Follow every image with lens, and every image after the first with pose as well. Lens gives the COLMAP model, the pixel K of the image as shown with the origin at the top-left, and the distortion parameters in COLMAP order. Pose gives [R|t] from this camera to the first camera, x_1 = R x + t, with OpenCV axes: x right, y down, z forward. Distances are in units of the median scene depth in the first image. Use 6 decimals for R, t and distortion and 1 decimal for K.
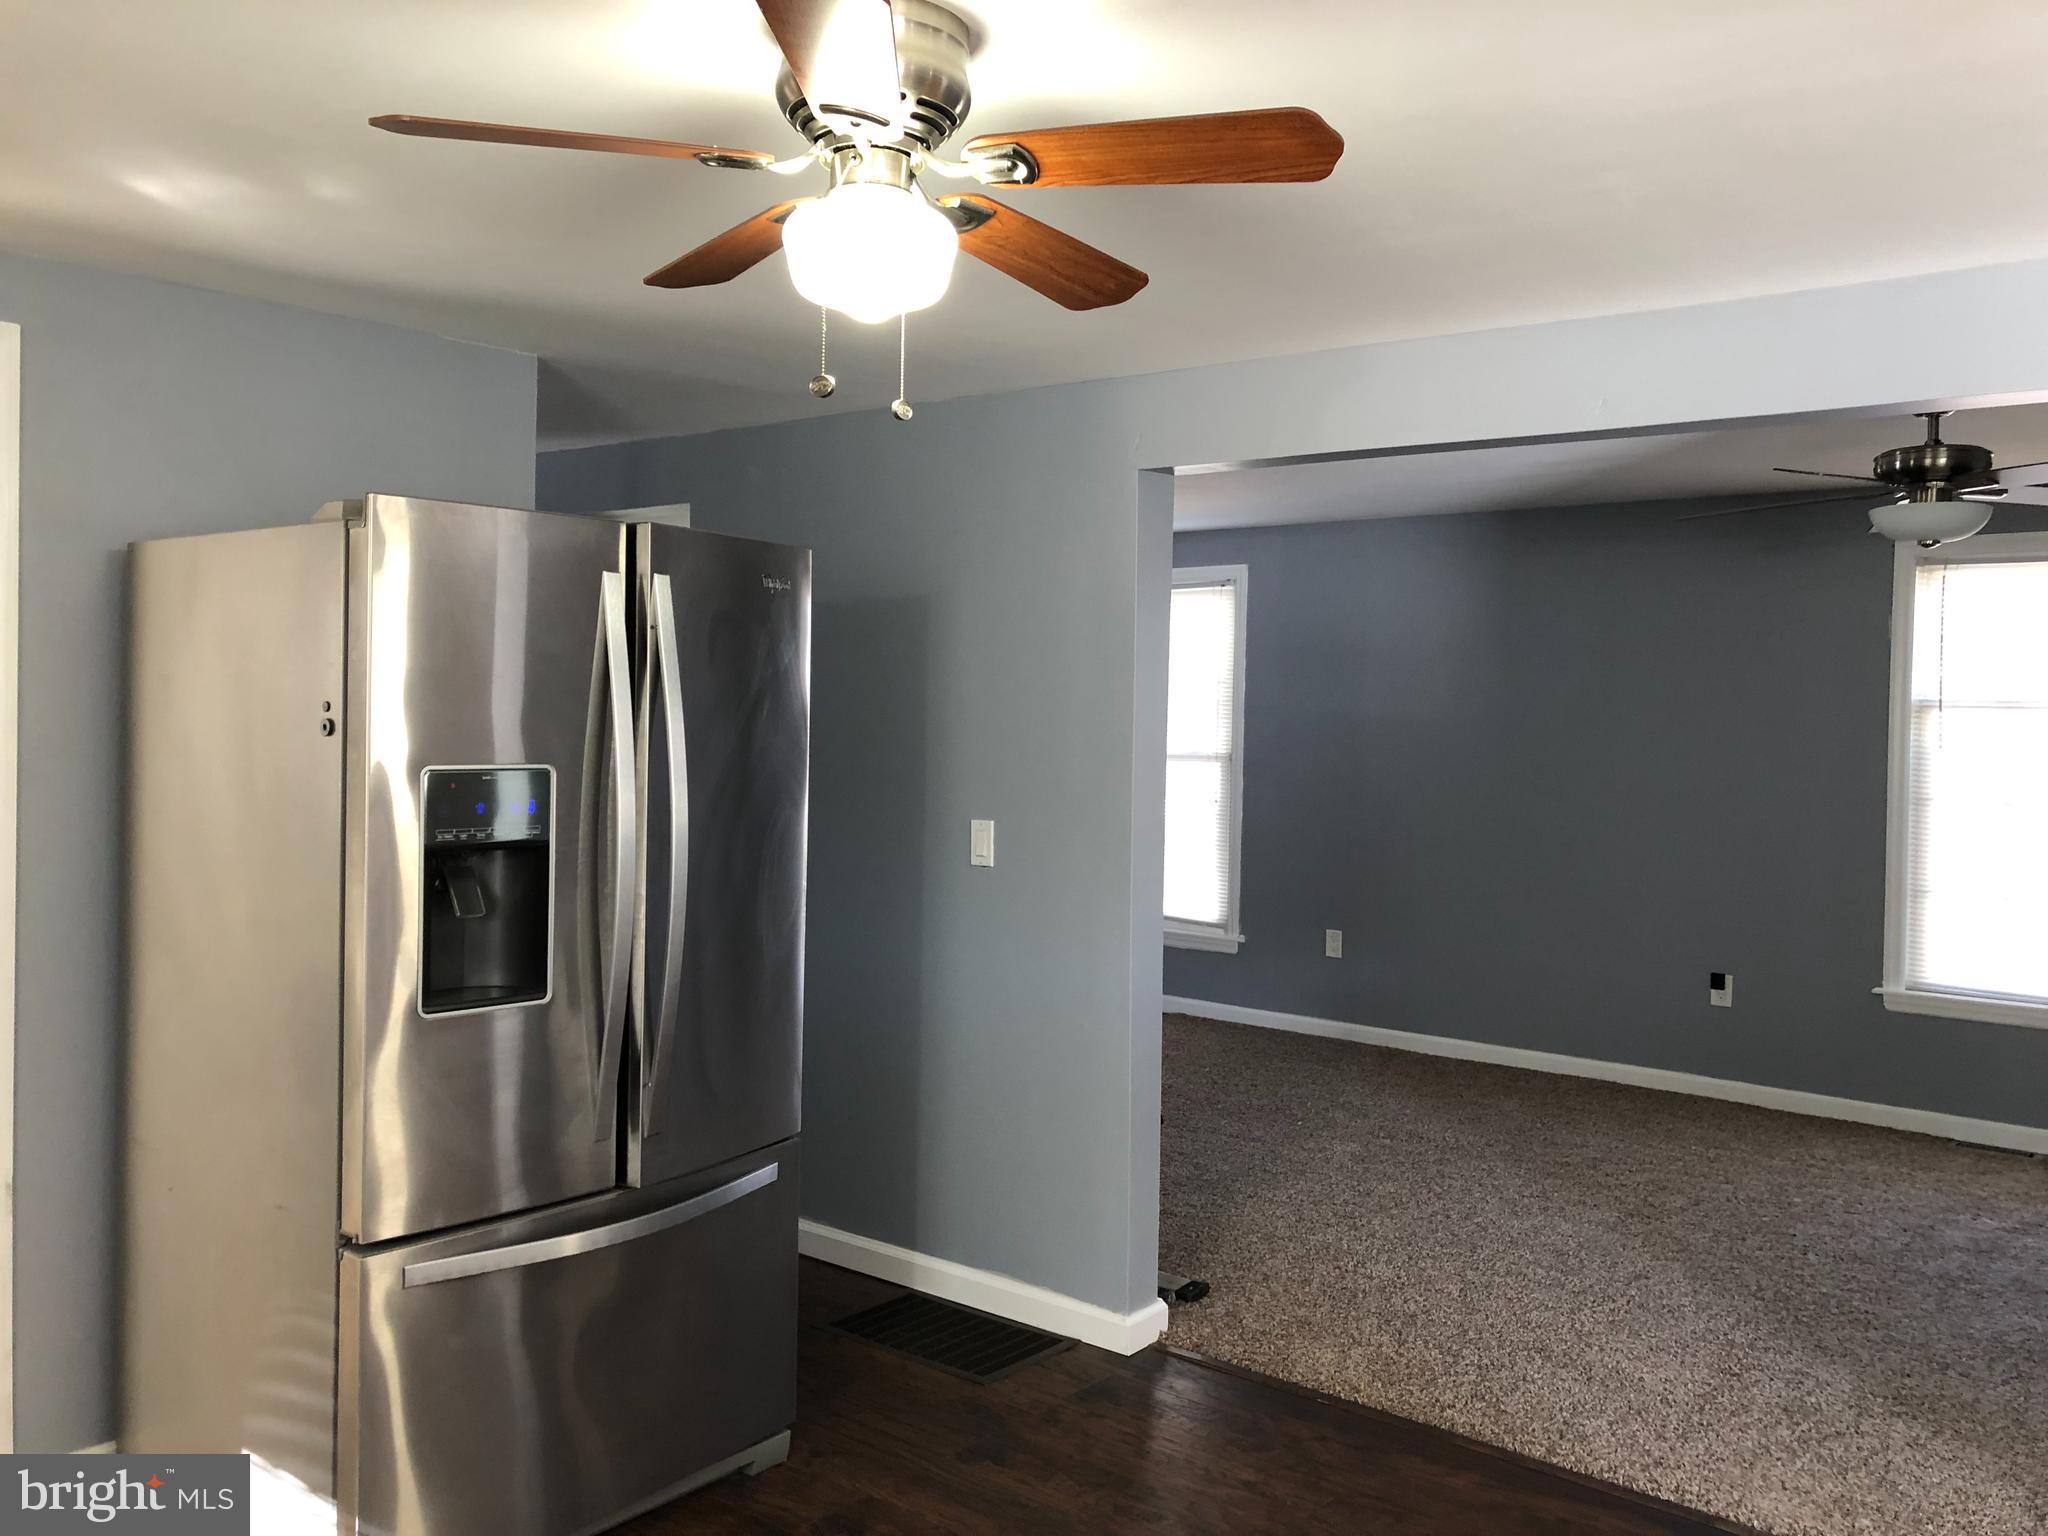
lens RADIAL K [[1681.7, 0, 1036.4], [0, 1681.7, 759.7], [0, 0, 1]] dist [0.052829, -0.037256]
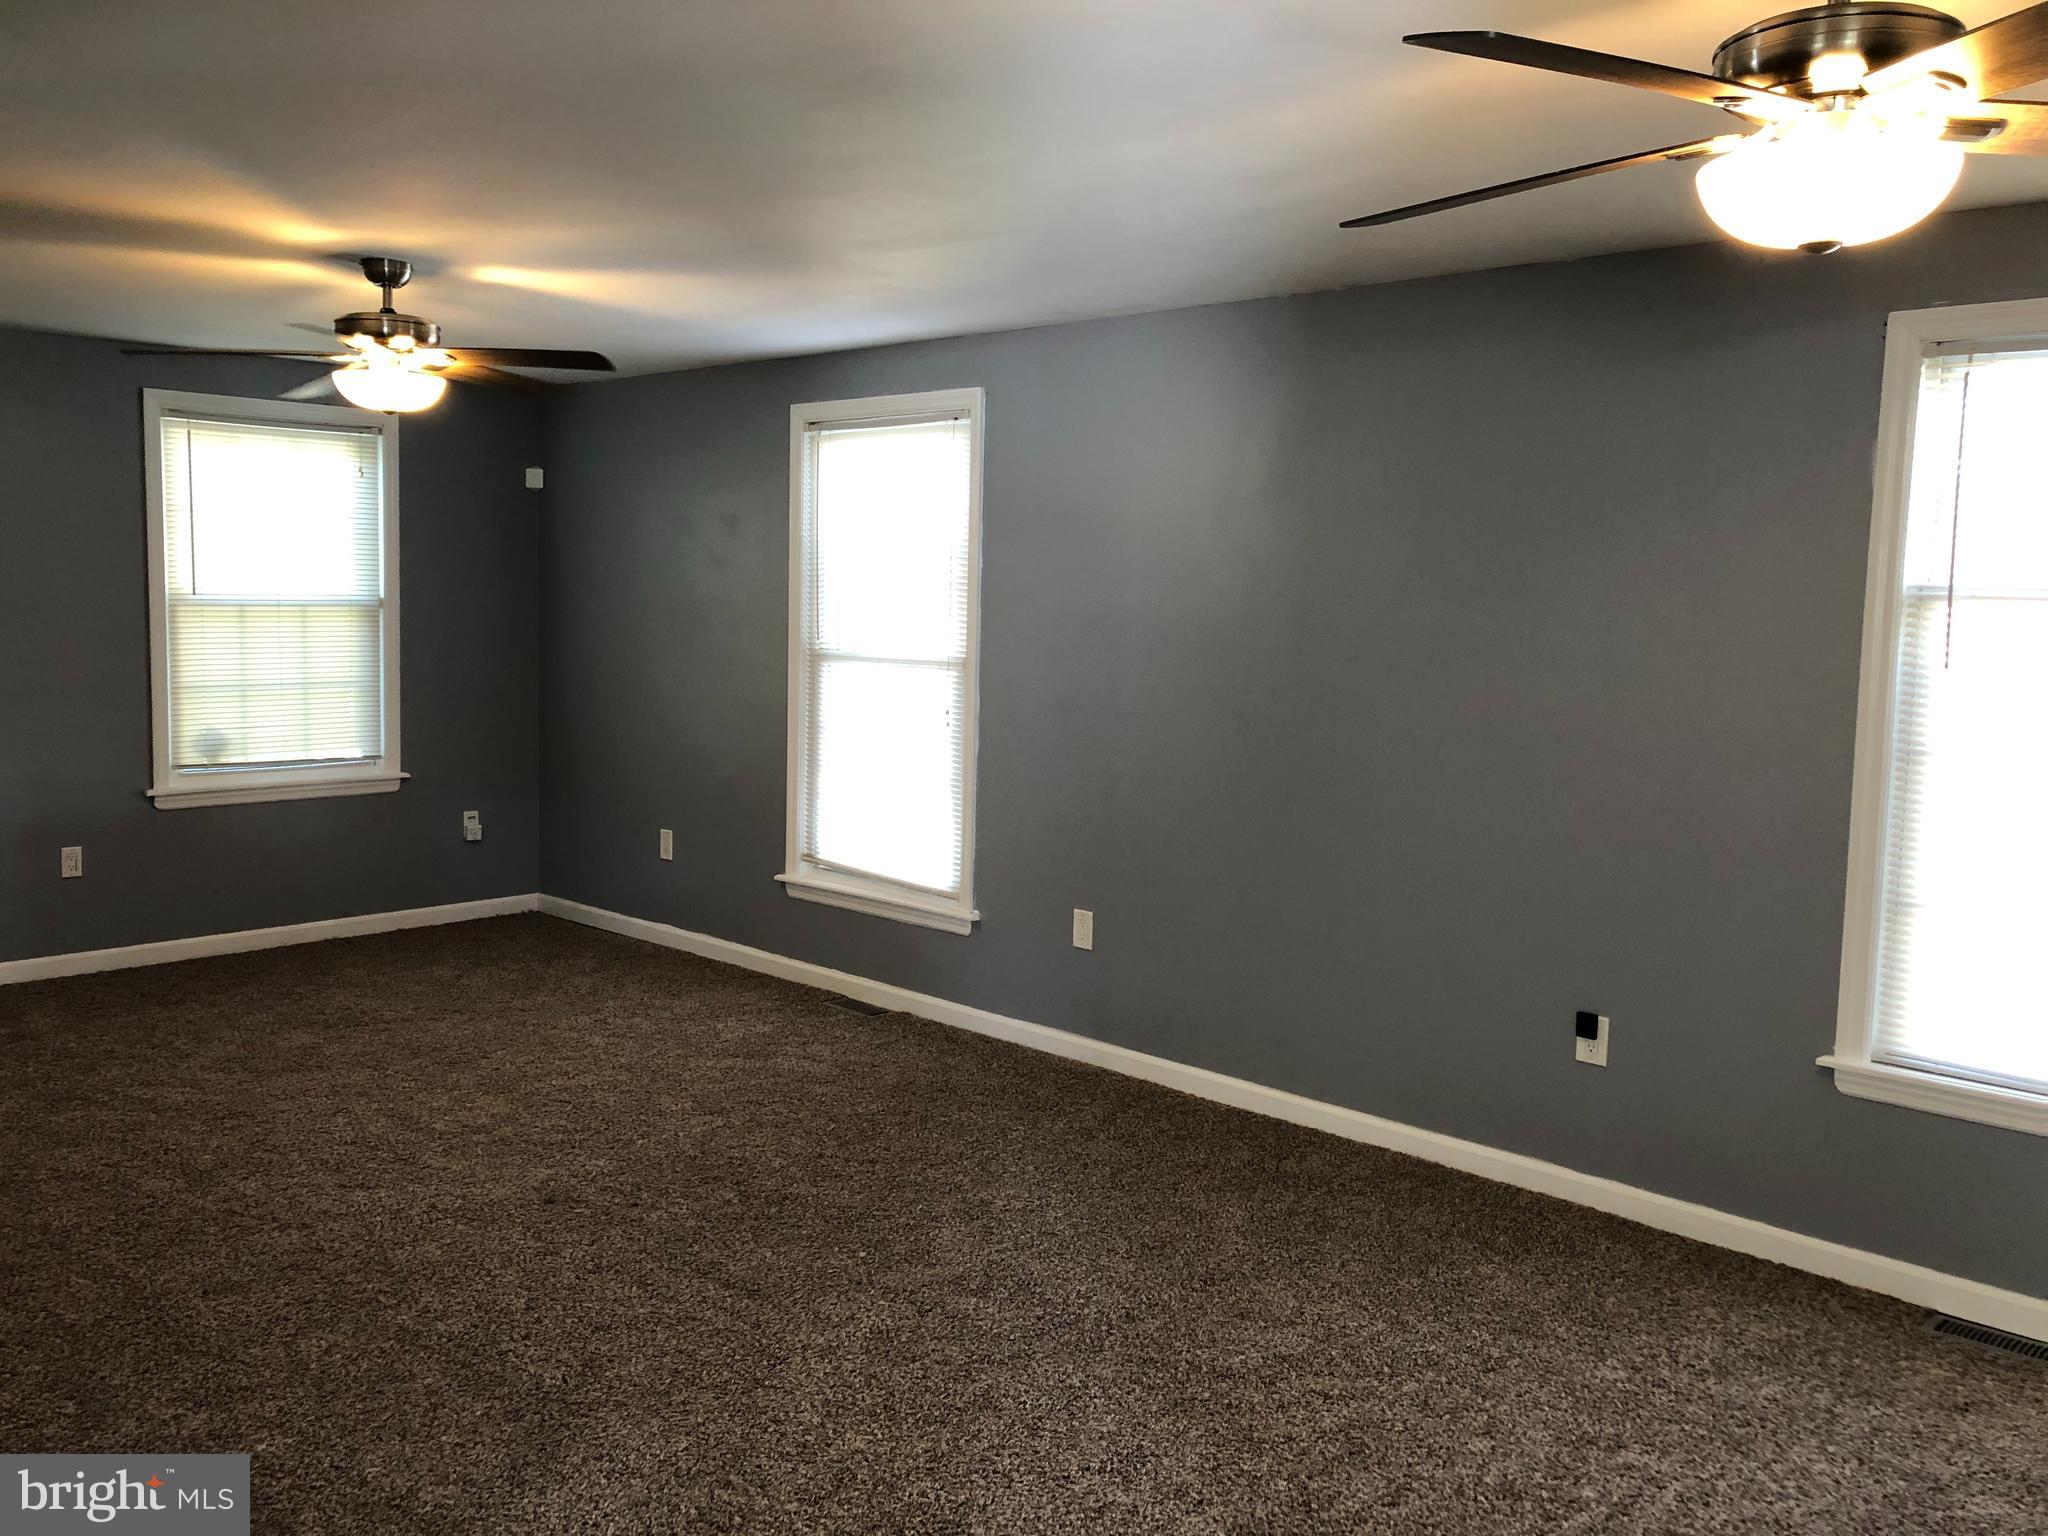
lens RADIAL K [[1681.7, 0, 1018.3], [0, 1681.7, 763.8], [0, 0, 1]] dist [0.052829, -0.037256]
pose [[0.997003, 0.016930, -0.075483, 0.249027], [-0.011695, 0.997529, 0.069275, -0.010679], [0.076469, -0.068184, 0.994738, 0.374794]]
